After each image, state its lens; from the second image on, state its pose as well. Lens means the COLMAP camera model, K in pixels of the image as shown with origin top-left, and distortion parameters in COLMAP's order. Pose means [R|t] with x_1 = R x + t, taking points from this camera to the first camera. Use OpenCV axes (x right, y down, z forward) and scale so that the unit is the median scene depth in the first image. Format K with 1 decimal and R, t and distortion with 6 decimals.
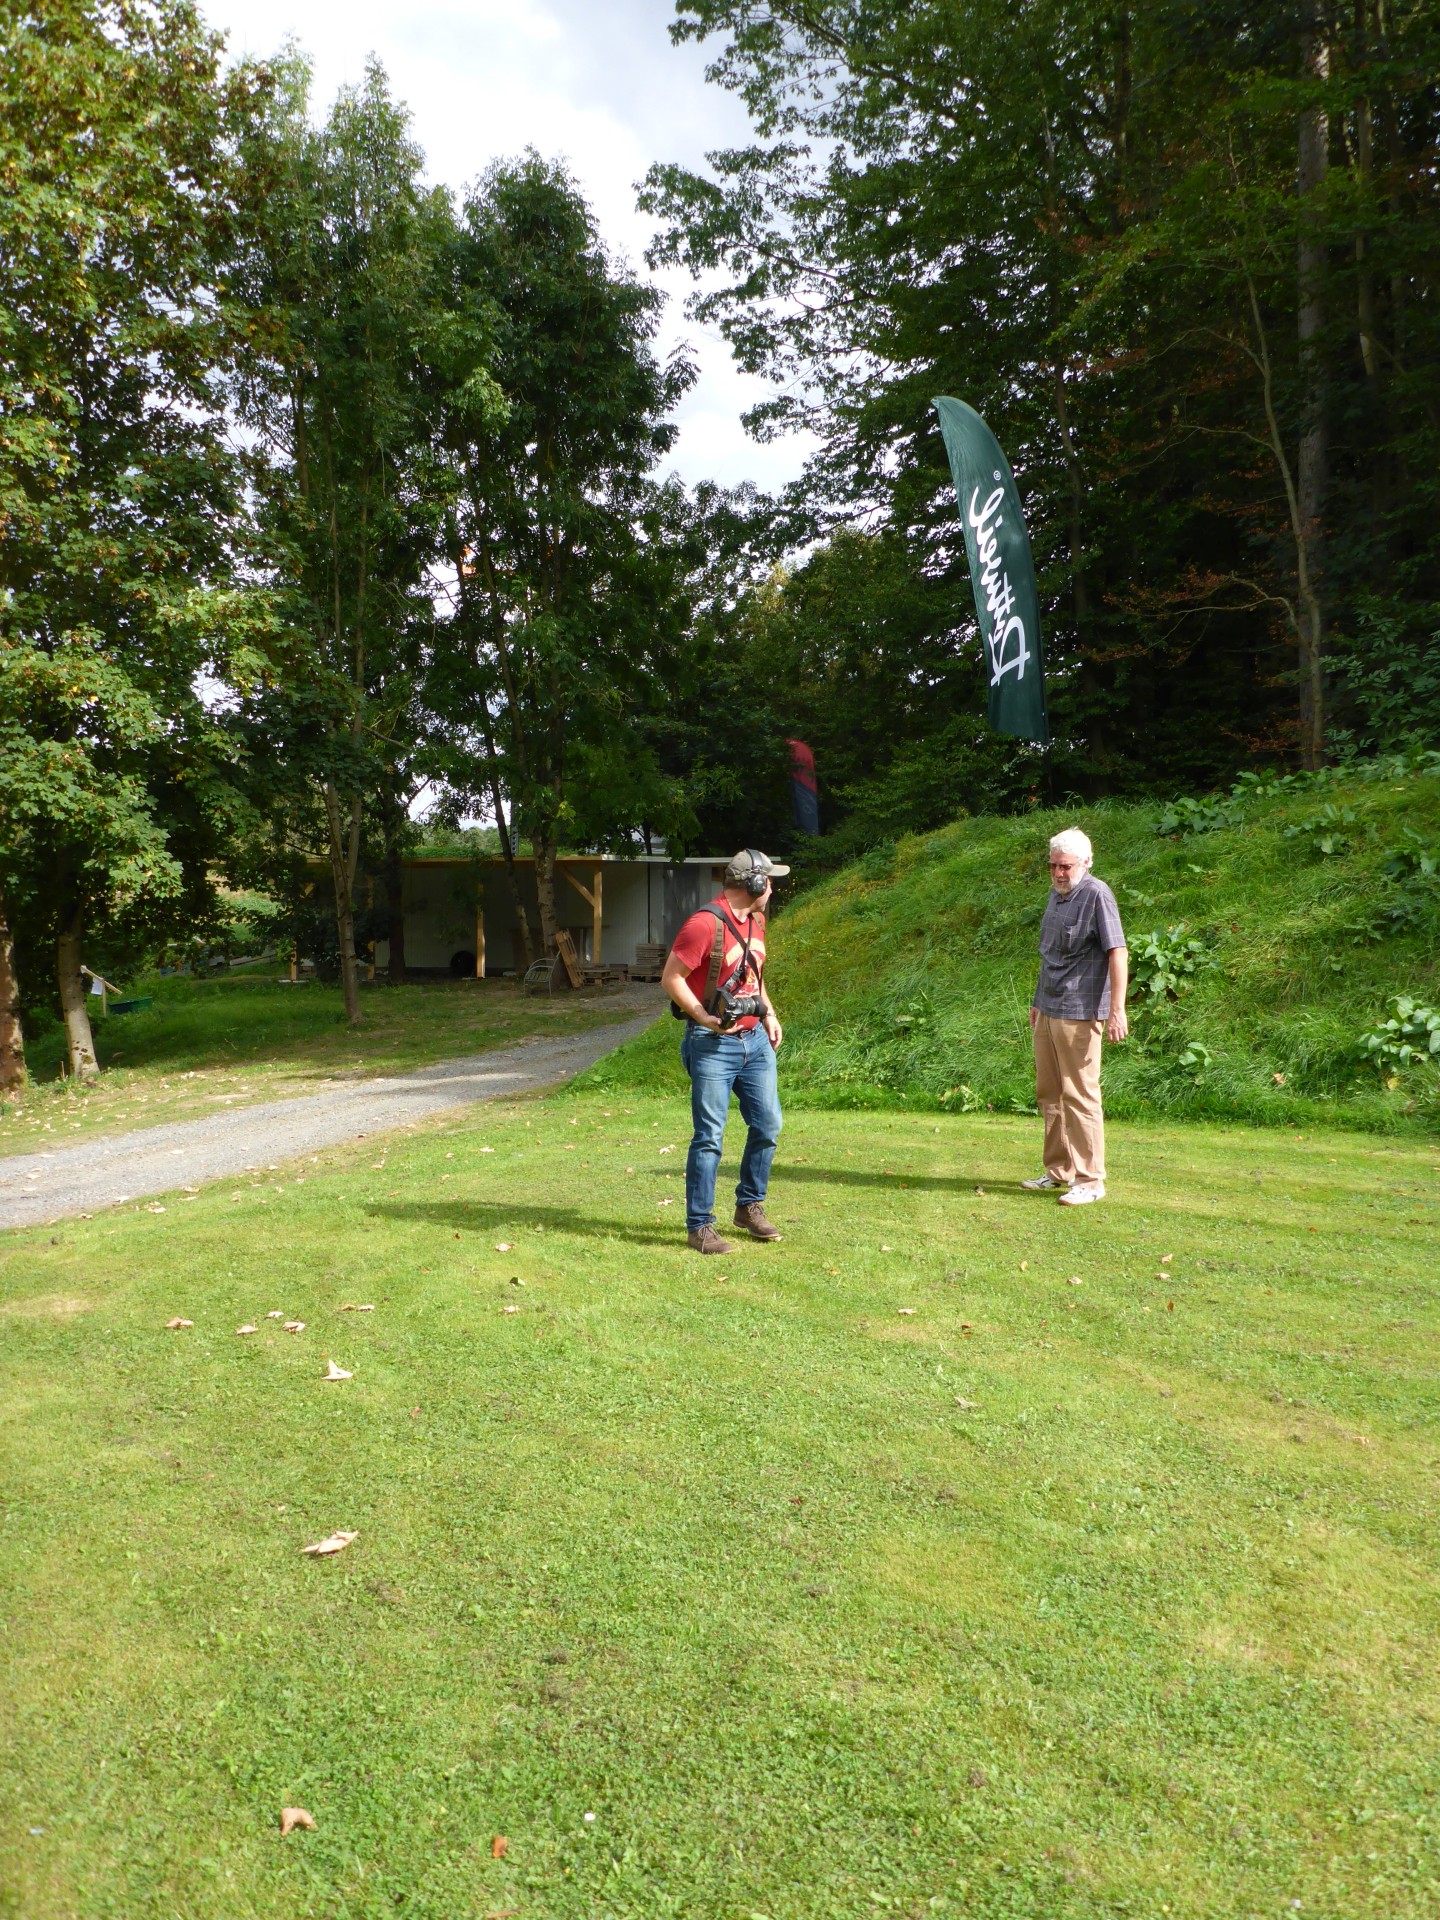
lens RADIAL K [[1616.0, 0, 720.2], [0, 1616.0, 966.4], [0, 0, 1]] dist [-0.019919, 0.005470]
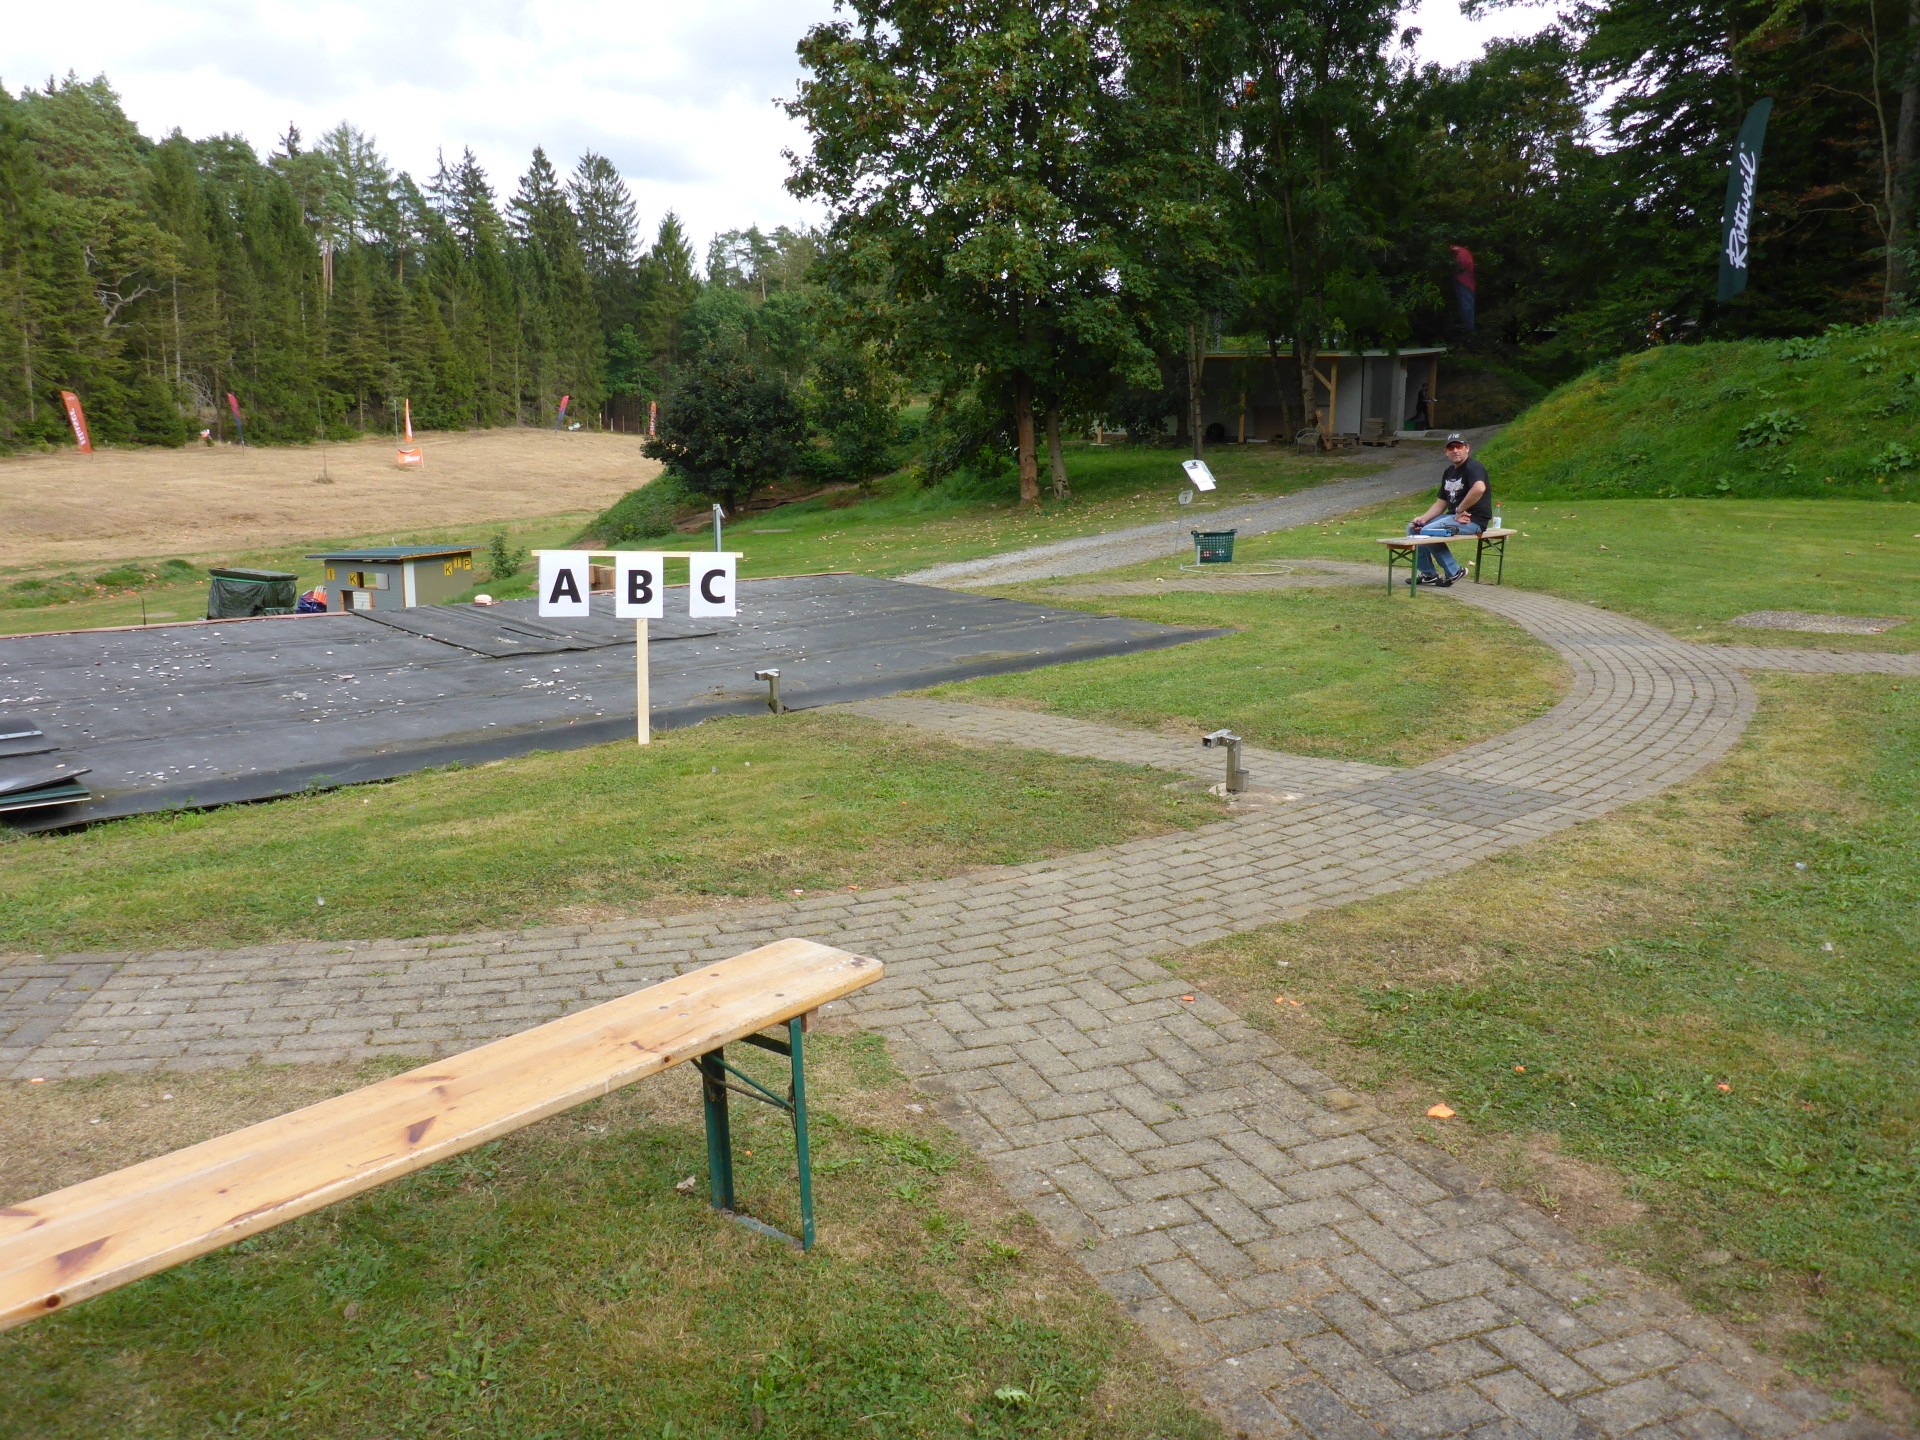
lens RADIAL K [[1616.0, 0, 950.5], [0, 1616.0, 704.7], [0, 0, 1]] dist [-0.019919, 0.005470]
pose [[0.979966, 0.036231, -0.195842, -0.326180], [-0.004499, 0.987091, 0.160098, 0.022418], [0.199114, -0.156009, 0.967479, -1.183369]]
